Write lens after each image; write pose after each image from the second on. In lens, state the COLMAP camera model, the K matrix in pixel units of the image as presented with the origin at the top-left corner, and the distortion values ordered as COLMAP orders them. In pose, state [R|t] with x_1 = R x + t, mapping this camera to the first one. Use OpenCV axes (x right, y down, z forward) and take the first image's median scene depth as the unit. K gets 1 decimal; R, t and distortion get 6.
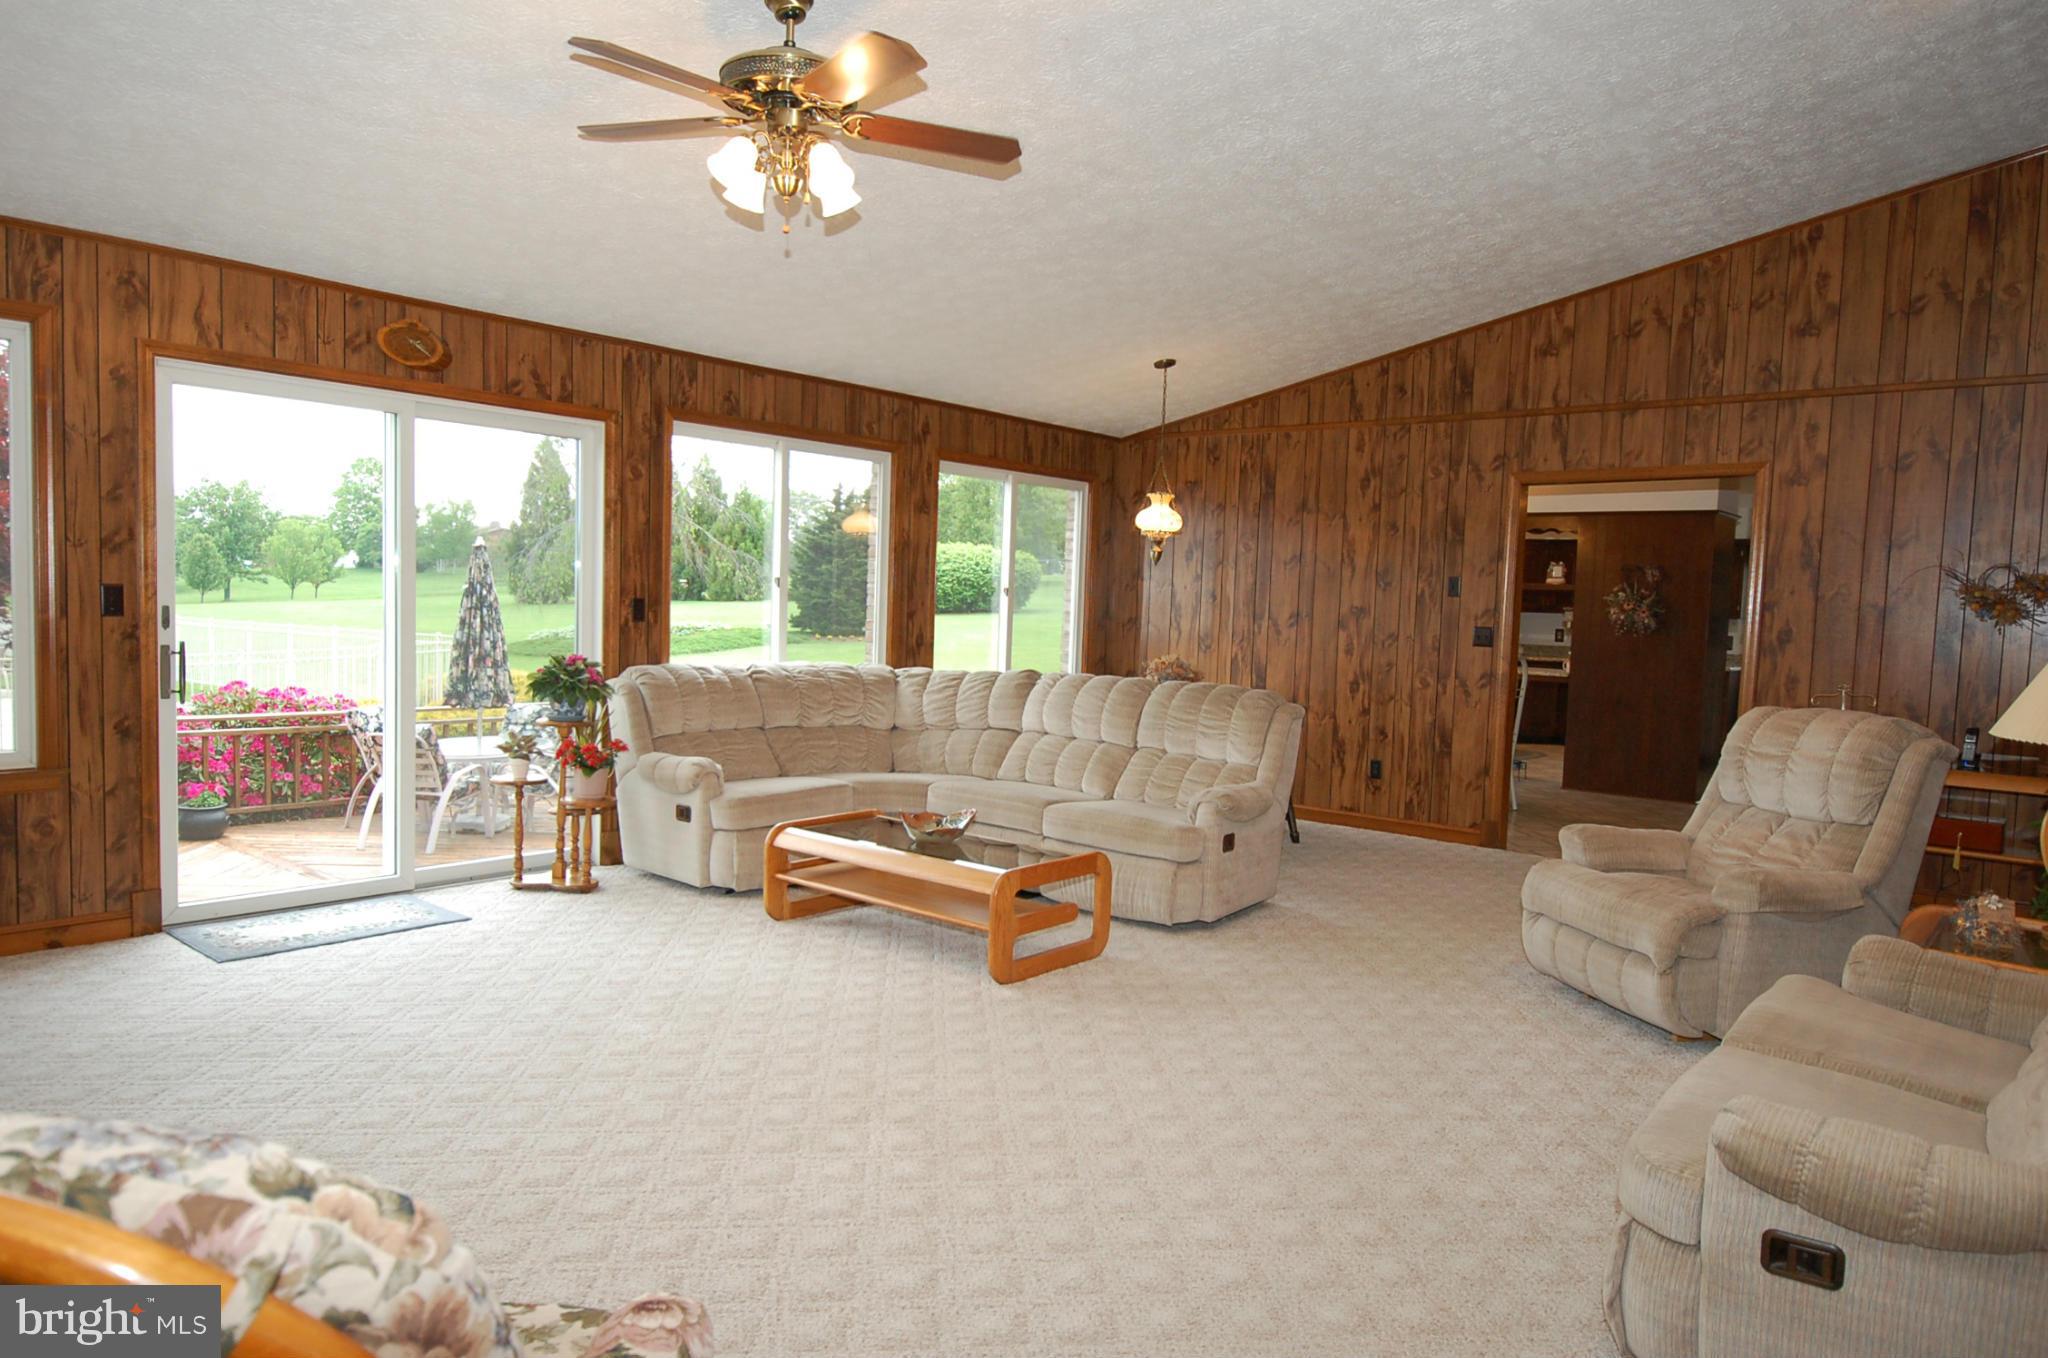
lens RADIAL K [[1296.1, 0, 1021.2], [0, 1296.1, 682.9], [0, 0, 1]] dist [-0.038514, 0.006759]
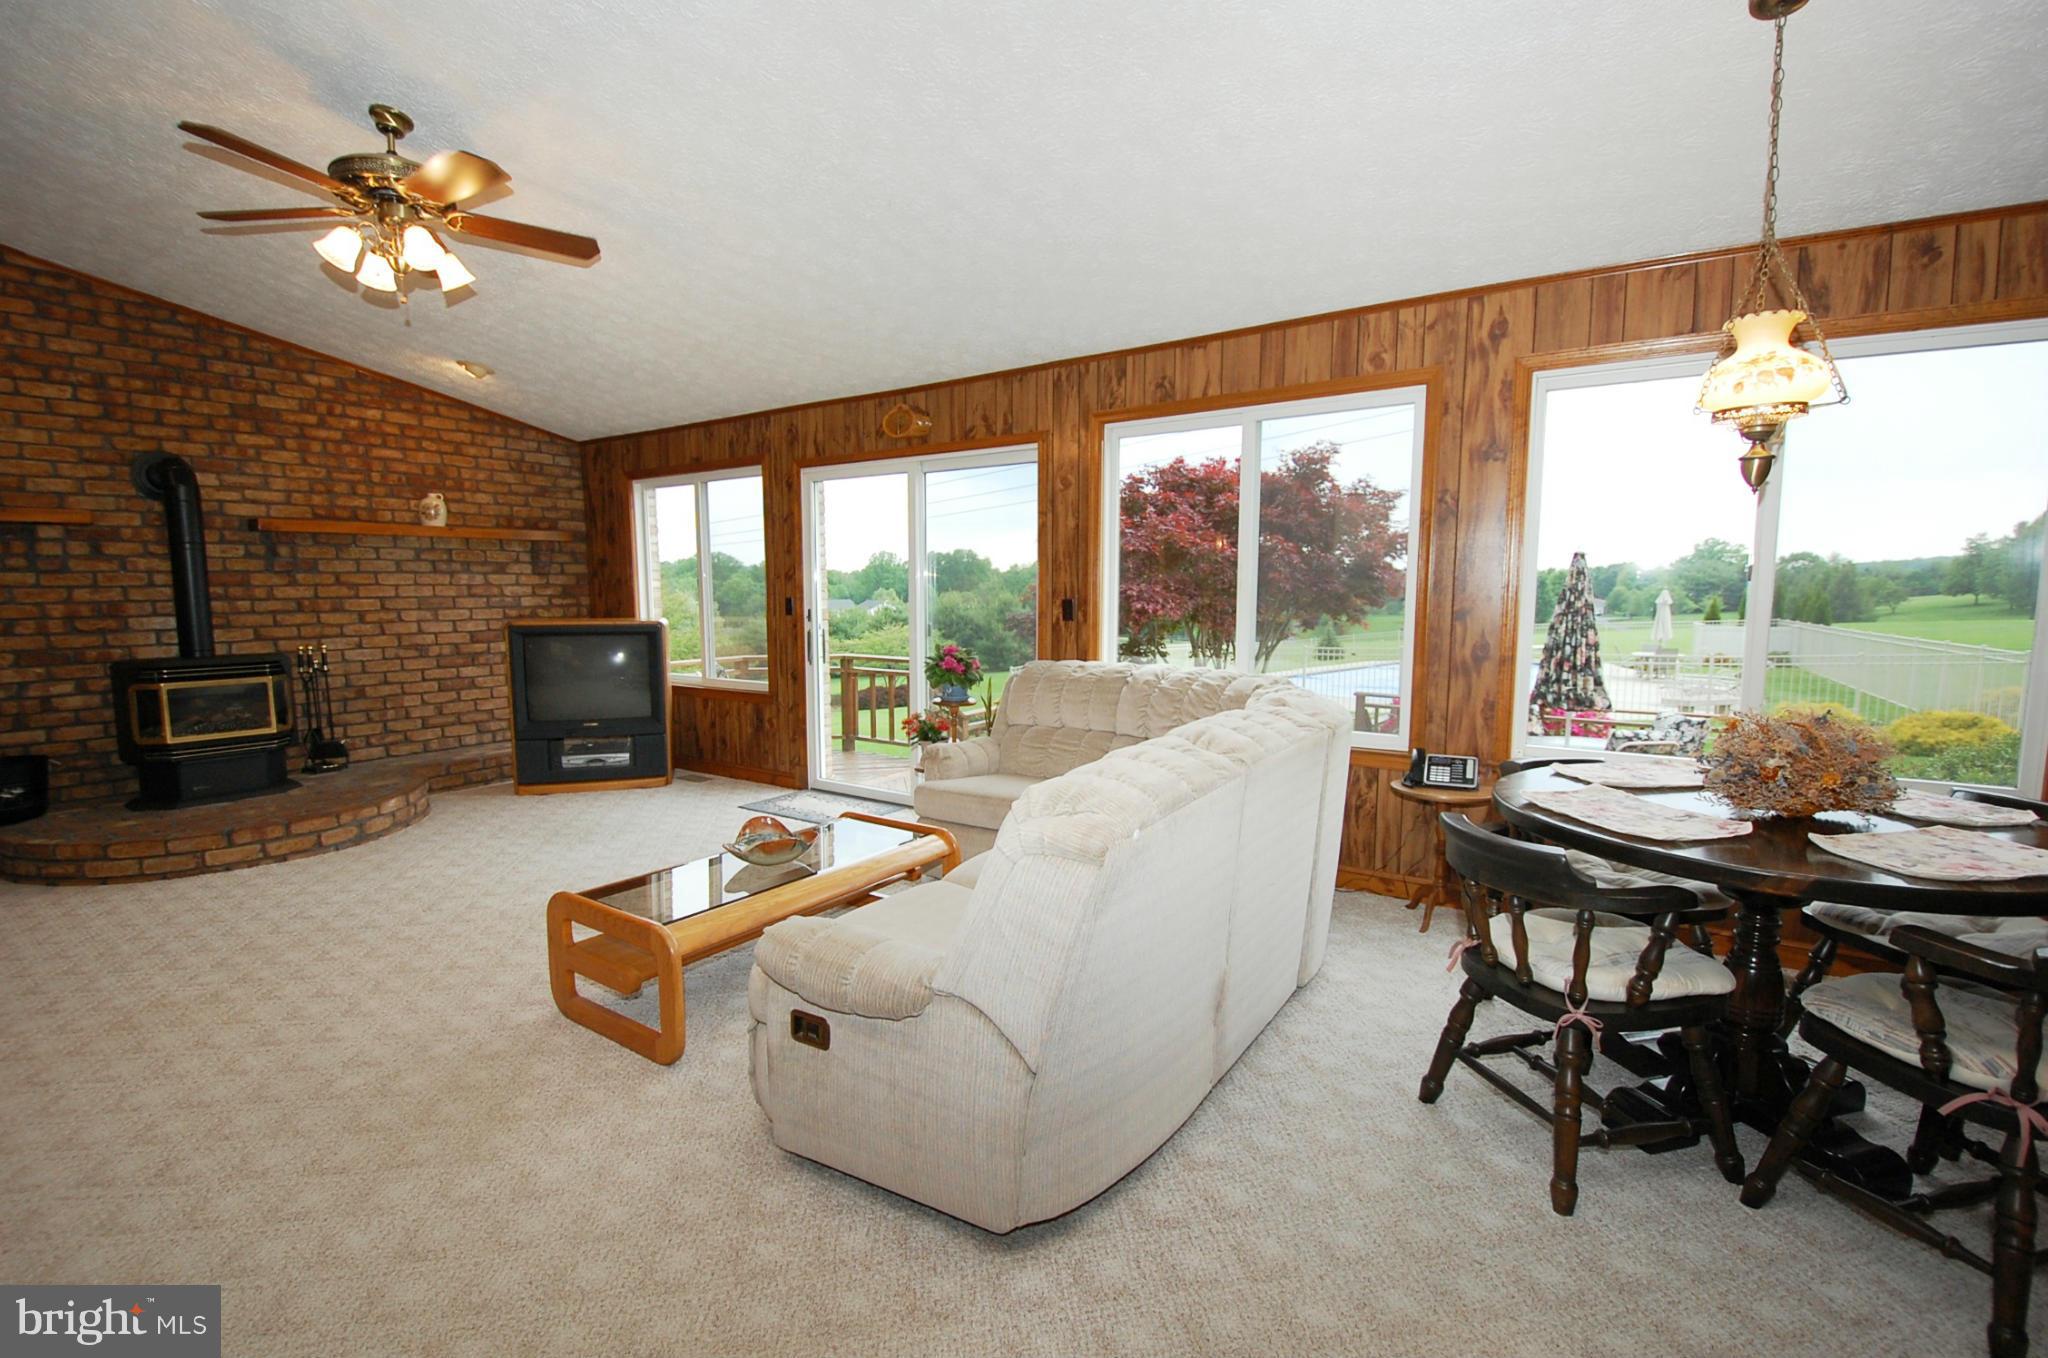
lens RADIAL K [[898.2, 0, 1018.3], [0, 898.2, 682.5], [0, 0, 1]] dist [0.000691, 0.000008]
pose [[0.097420, 0.065531, -0.993084, 0.454516], [-0.056982, 0.996560, 0.060170, -0.038883], [0.993611, 0.050726, 0.100819, 0.888573]]
